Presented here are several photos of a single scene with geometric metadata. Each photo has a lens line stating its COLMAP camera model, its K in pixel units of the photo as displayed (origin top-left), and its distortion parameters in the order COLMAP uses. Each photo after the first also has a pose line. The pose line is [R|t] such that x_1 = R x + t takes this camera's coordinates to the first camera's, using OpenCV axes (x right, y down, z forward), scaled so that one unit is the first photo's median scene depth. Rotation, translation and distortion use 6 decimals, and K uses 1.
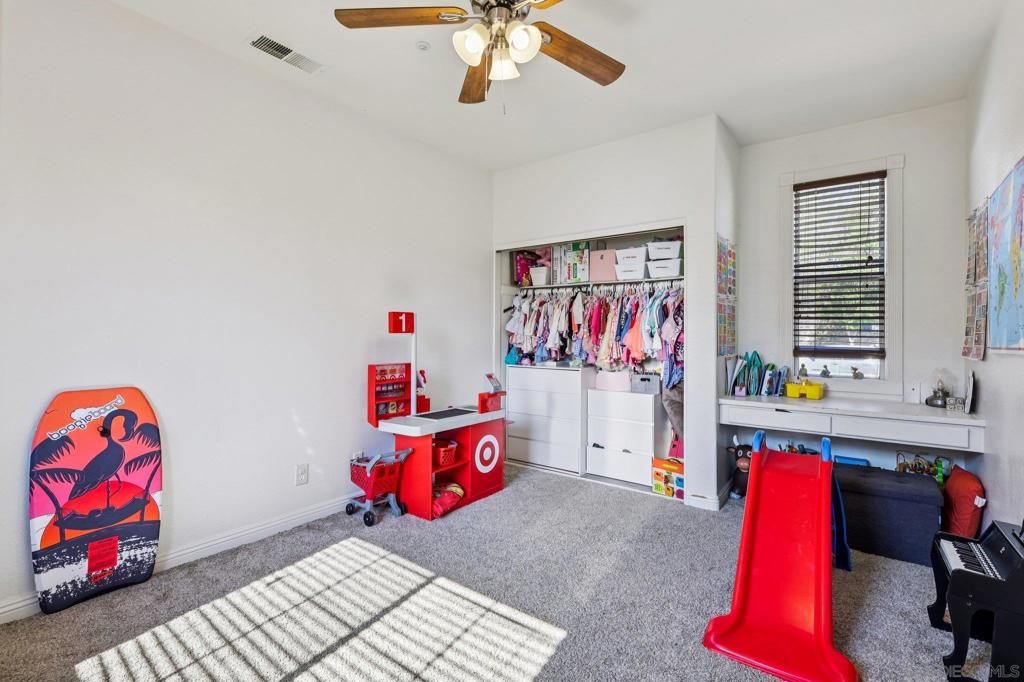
lens RADIAL K [[469.5, 0, 514.0], [0, 469.5, 334.8], [0, 0, 1]] dist [0.009963, 0.000686]
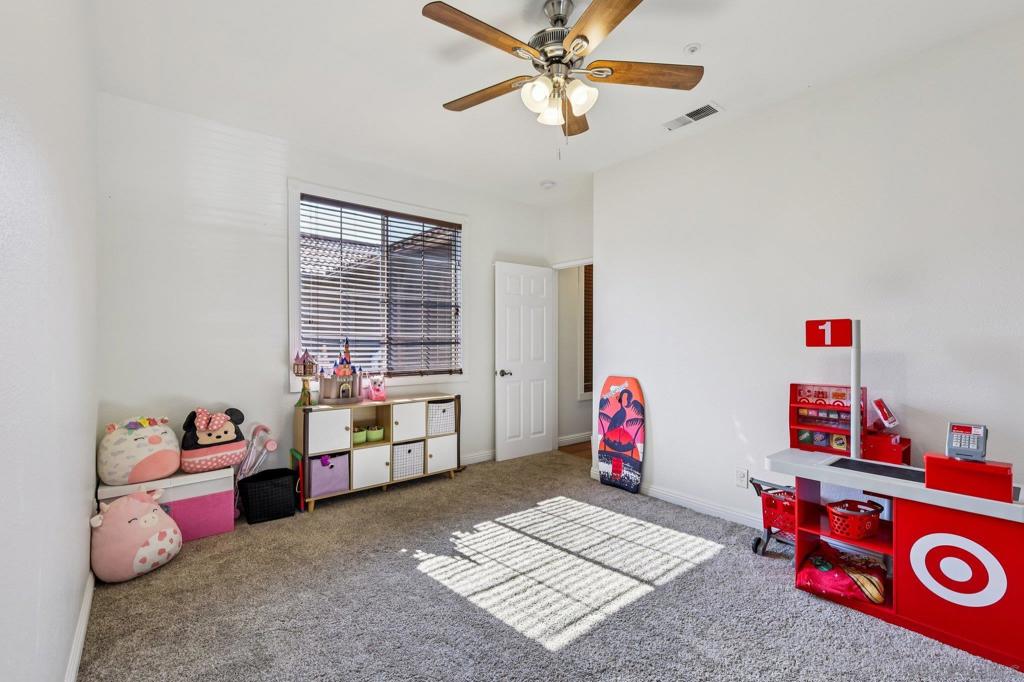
lens RADIAL K [[447.9, 0, 508.7], [0, 447.9, 342.7], [0, 0, 1]] dist [0.011852, 0.000093]
pose [[-0.239885, -0.004602, -0.970790, 0.744870], [-0.000476, 0.999989, -0.004623, -0.007680], [0.970801, -0.000646, -0.239885, 0.803961]]
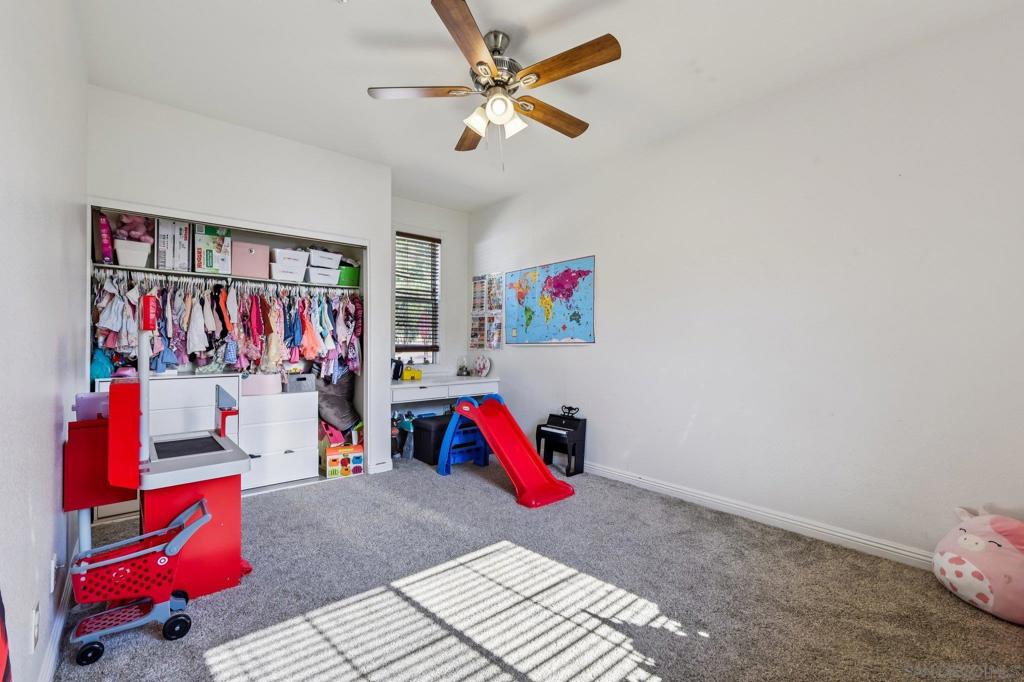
lens RADIAL K [[447.9, 0, 514.2], [0, 447.9, 342.7], [0, 0, 1]] dist [0.011852, 0.000093]
pose [[0.215489, -0.008551, 0.976469, -0.872794], [-0.005316, 0.999937, 0.009930, 0.003839], [-0.976492, -0.007331, 0.215430, 0.478419]]
